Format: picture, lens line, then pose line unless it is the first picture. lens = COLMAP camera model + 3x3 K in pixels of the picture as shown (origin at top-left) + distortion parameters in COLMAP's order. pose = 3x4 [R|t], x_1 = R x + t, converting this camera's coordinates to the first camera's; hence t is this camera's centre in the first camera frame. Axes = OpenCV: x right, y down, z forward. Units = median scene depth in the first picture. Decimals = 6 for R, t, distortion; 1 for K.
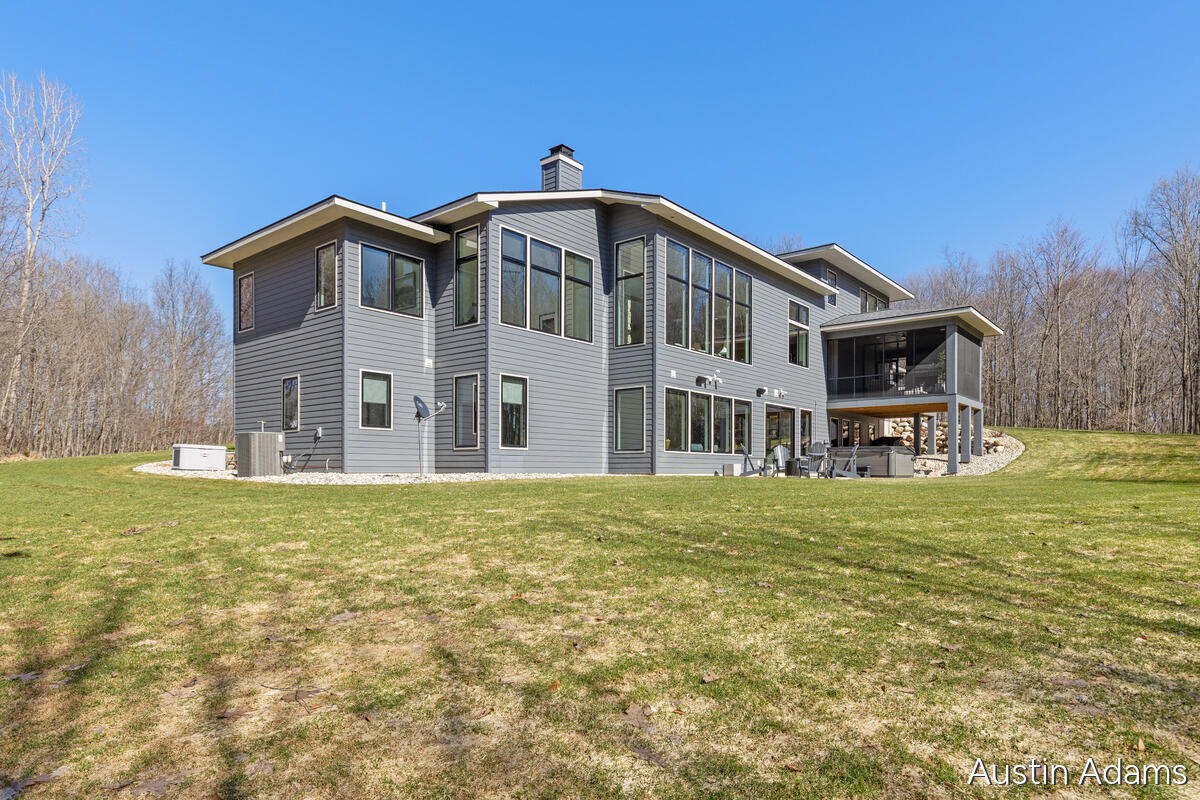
lens RADIAL K [[701.4, 0, 601.7], [0, 701.4, 399.9], [0, 0, 1]] dist [-0.000881, -0.000020]
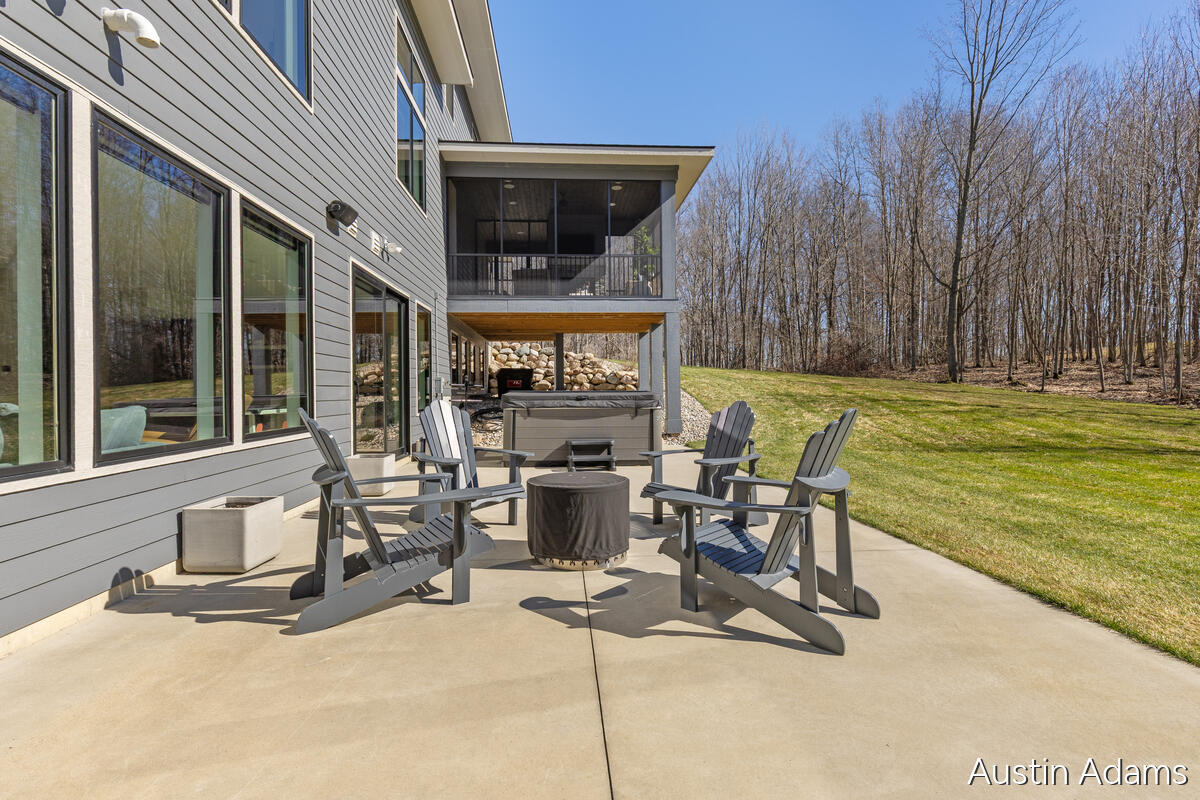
lens RADIAL K [[574.2, 0, 600.2], [0, 574.2, 397.6], [0, 0, 1]] dist [-0.000509, -0.000038]
pose [[0.716643, -0.006745, 0.697408, 0.127208], [-0.068675, 0.994411, 0.080187, 0.038974], [-0.694051, -0.105360, 0.712174, 0.710006]]
